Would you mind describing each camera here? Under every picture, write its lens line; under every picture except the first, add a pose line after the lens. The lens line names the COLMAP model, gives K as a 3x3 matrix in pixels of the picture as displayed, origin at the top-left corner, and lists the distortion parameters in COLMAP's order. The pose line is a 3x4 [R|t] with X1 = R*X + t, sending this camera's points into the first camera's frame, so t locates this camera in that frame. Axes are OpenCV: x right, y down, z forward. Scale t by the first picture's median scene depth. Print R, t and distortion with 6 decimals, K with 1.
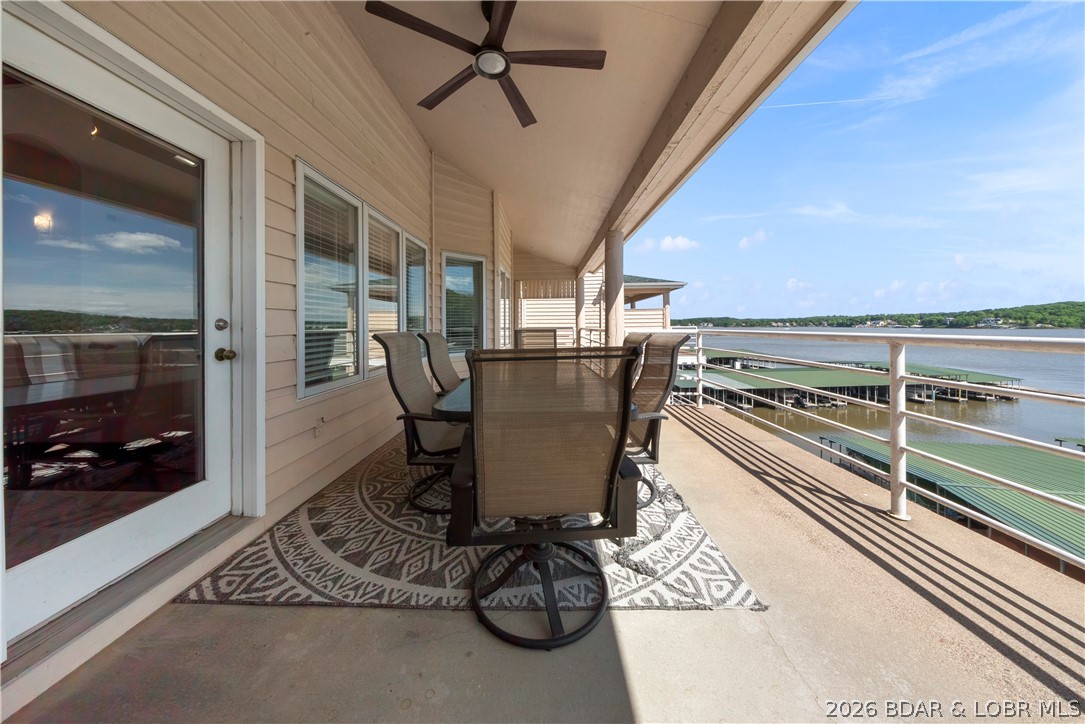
lens RADIAL K [[337.7, 0, 541.2], [0, 337.7, 322.3], [0, 0, 1]] dist [0.001574, -0.002534]
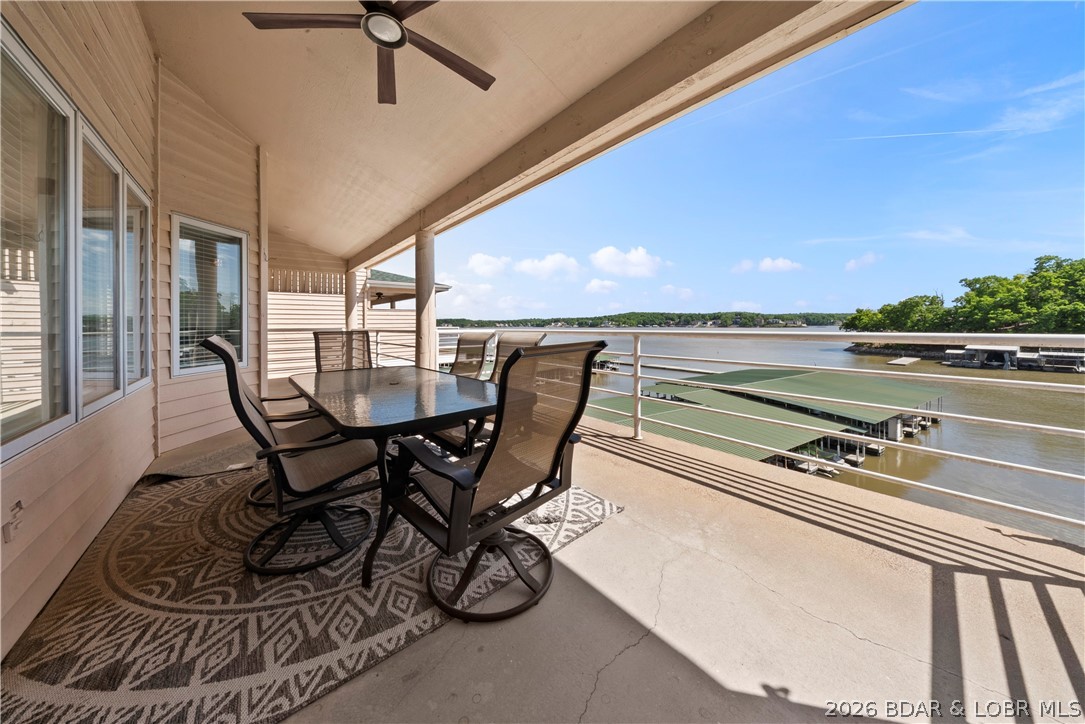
lens RADIAL K [[337.7, 0, 541.2], [0, 337.7, 322.3], [0, 0, 1]] dist [0.001574, -0.002534]
pose [[0.741480, 0.004040, 0.670963, -0.565341], [-0.002423, 0.999991, -0.003343, 0.003260], [-0.670971, 0.000853, 0.741483, 0.092641]]
